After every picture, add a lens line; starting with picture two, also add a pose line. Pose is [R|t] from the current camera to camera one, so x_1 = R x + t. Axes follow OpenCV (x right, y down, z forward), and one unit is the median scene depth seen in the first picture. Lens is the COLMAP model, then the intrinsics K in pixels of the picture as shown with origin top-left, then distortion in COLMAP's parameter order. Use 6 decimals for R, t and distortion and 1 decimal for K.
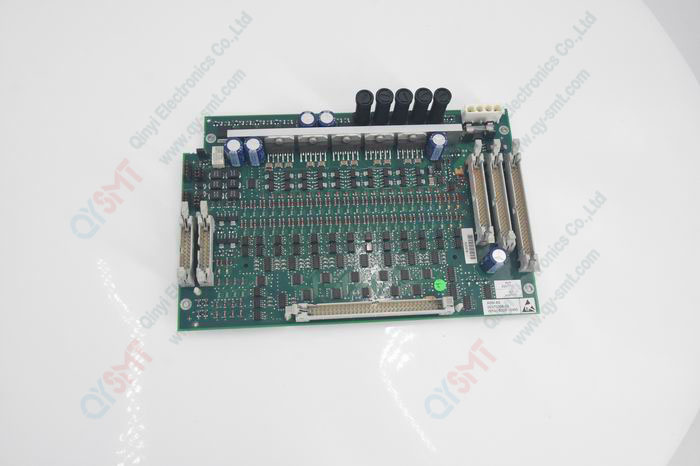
lens RADIAL K [[615.3, 0, 350.0], [0, 615.3, 233.0], [0, 0, 1]] dist [-0.042648, -0.000712]
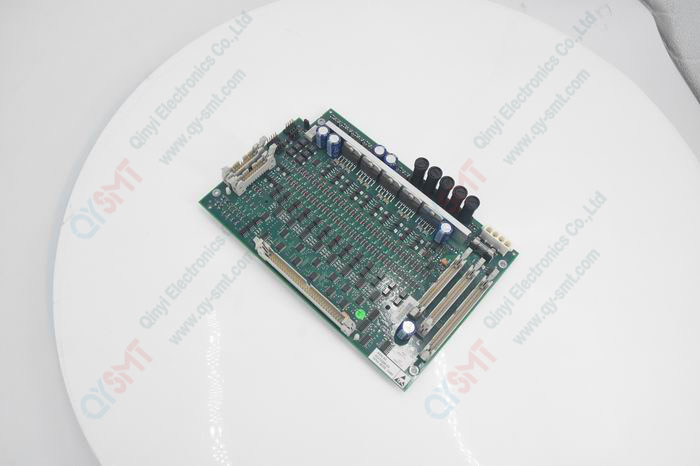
lens RADIAL K [[501.8, 0, 350.0], [0, 501.8, 233.0], [0, 0, 1]] dist [-0.120700, -0.000163]
pose [[0.698242, 0.639041, -0.322622, 0.342970], [-0.675685, 0.737187, -0.002168, -0.015776], [0.236448, 0.219505, 0.946525, 0.036735]]
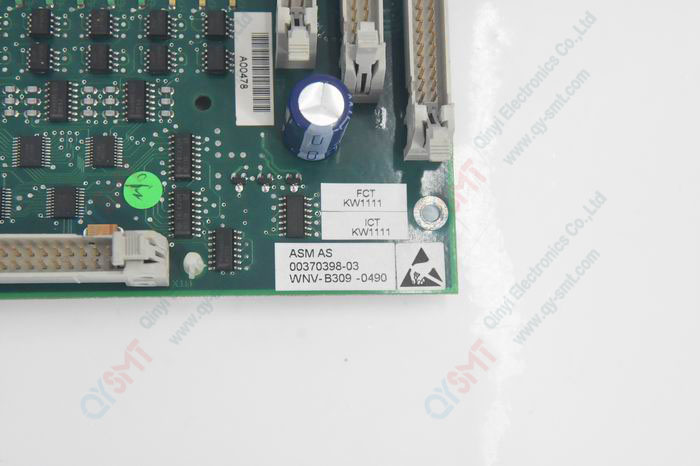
lens RADIAL K [[1338.2, 0, 350.0], [0, 1338.2, 233.0], [0, 0, 1]] dist [0.138052, -0.012734]
pose [[0.998963, 0.040060, 0.021614, 0.235505], [-0.042420, 0.991514, 0.122886, 0.017929], [-0.016508, -0.123675, 0.992185, 0.314954]]
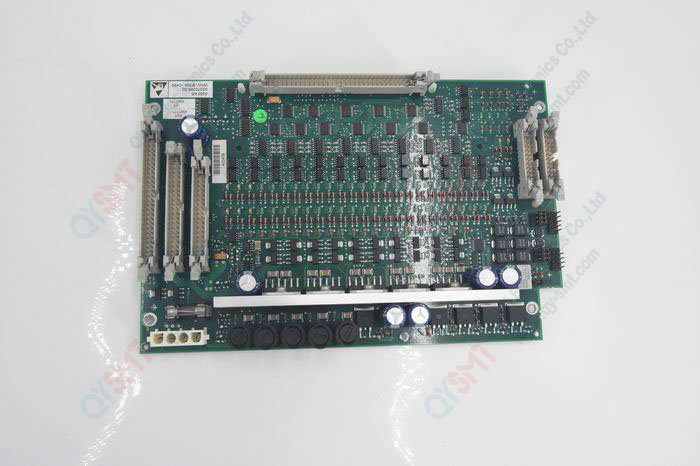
lens RADIAL K [[615.3, 0, 350.0], [0, 615.3, 233.0], [0, 0, 1]] dist [-0.042648, -0.000712]
pose [[-0.991355, -0.047006, -0.122498, 0.117978], [-0.016076, -0.883074, 0.468959, -0.463914], [-0.130219, 0.466874, 0.874684, 0.302351]]
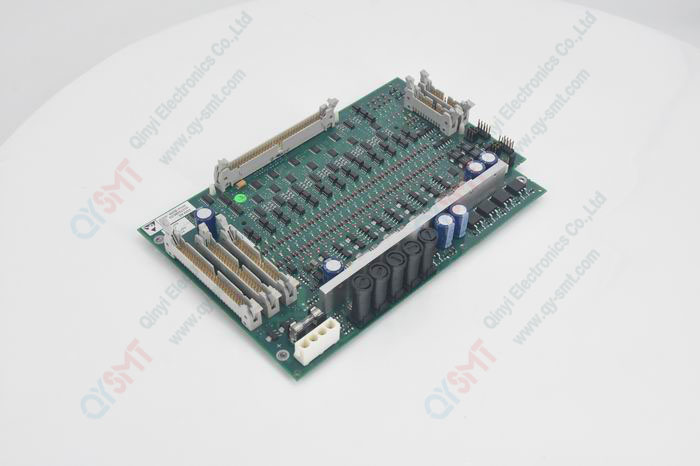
lens RADIAL K [[861.7, 0, 350.0], [0, 861.7, 233.0], [0, 0, 1]] dist [0.135164, 0.004552]
pose [[-0.763055, 0.425569, -0.486455, 0.709599], [-0.628011, -0.310242, 0.713689, -1.034022], [0.152805, 0.850083, 0.503993, 0.367046]]
